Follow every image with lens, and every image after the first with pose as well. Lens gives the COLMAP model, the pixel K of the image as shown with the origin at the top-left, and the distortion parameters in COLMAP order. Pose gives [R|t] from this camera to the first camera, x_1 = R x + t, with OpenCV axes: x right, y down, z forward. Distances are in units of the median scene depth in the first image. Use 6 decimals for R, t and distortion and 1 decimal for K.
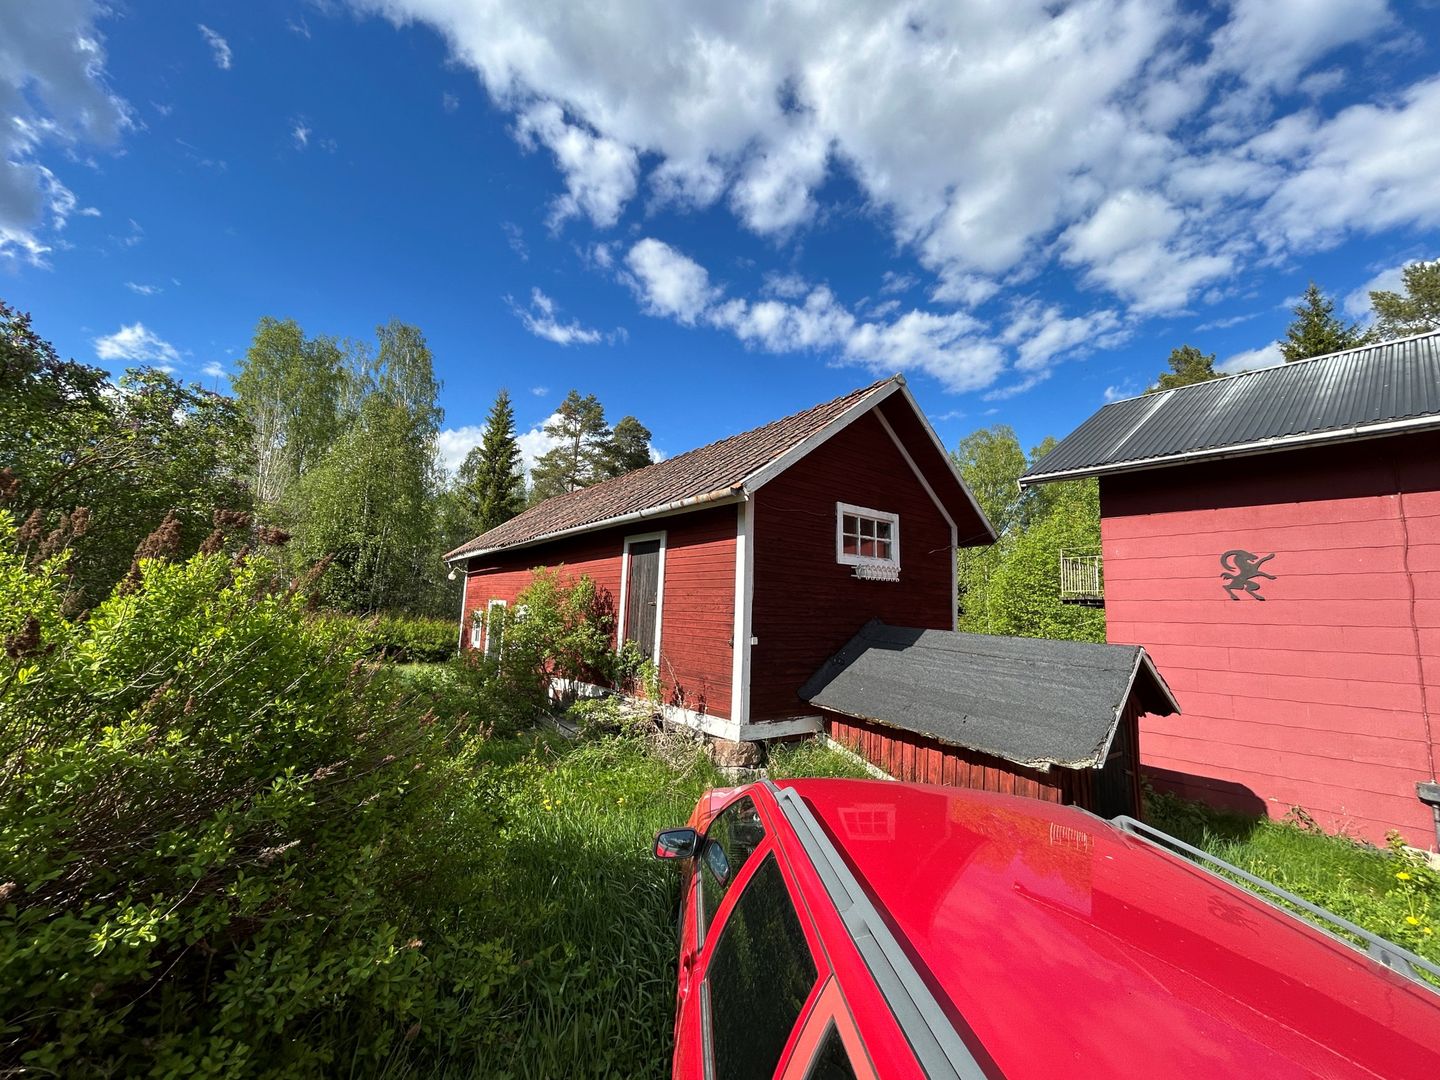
lens RADIAL K [[573.4, 0, 720.0], [0, 573.4, 540.0], [0, 0, 1]] dist [0.000357, -0.000032]
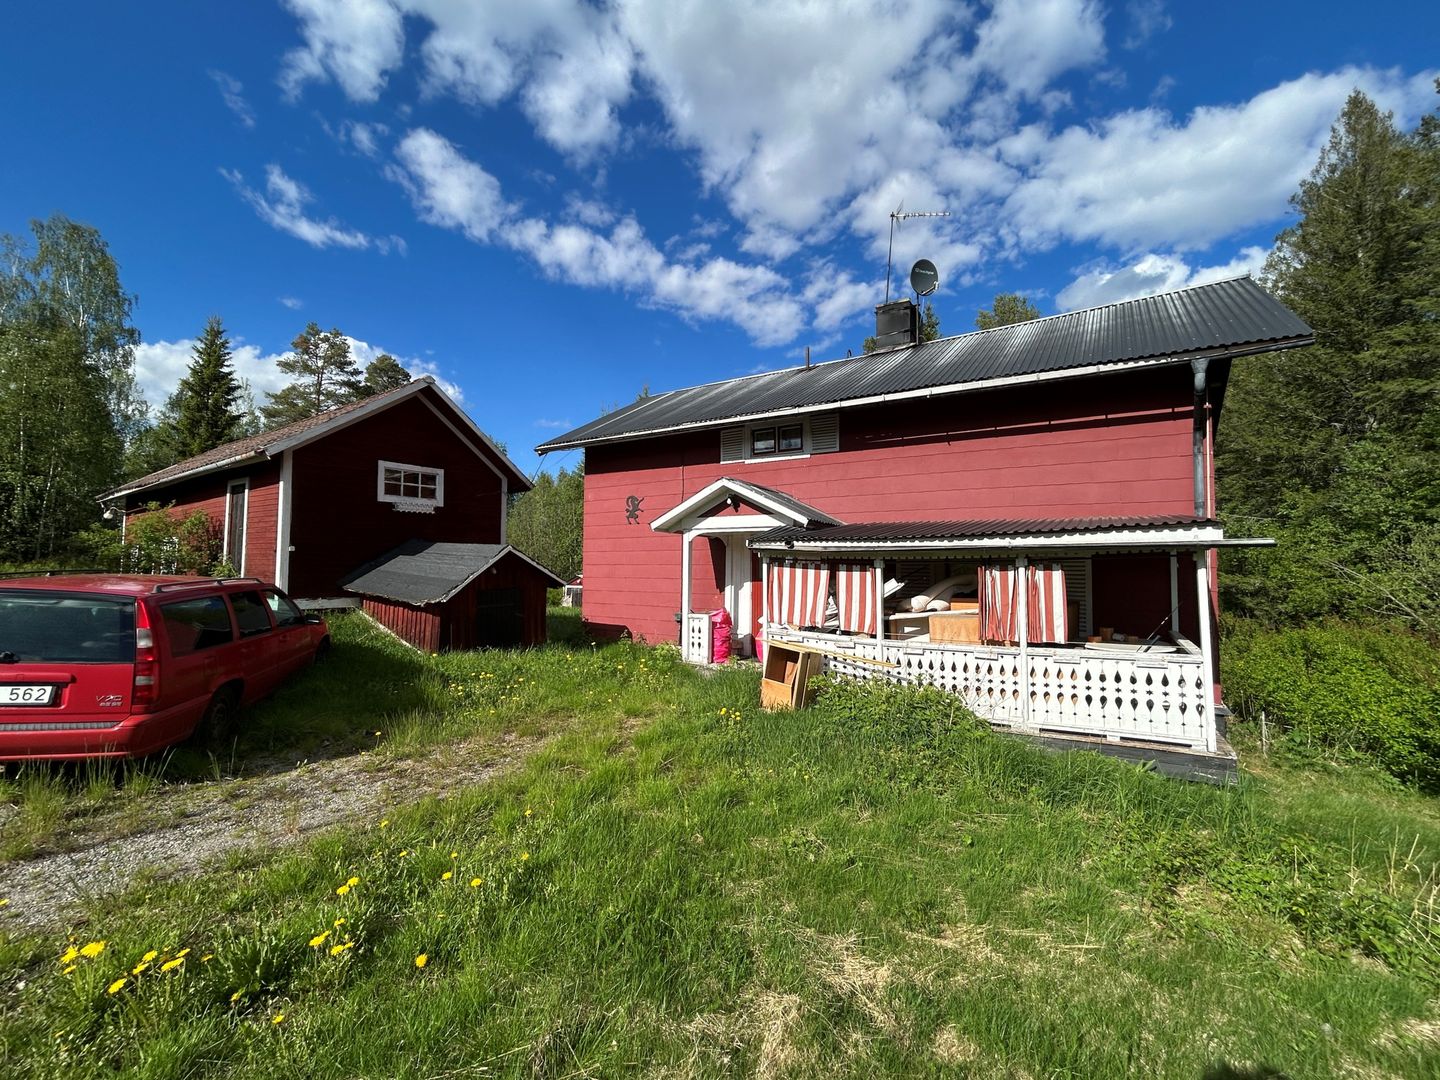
lens RADIAL K [[573.4, 0, 710.7], [0, 573.4, 568.2], [0, 0, 1]] dist [-0.012775, 0.000231]
pose [[0.951961, -0.031605, 0.304584, 0.430174], [-0.010379, 0.990758, 0.135246, 0.001407], [-0.306044, -0.131911, 0.942834, -0.545607]]
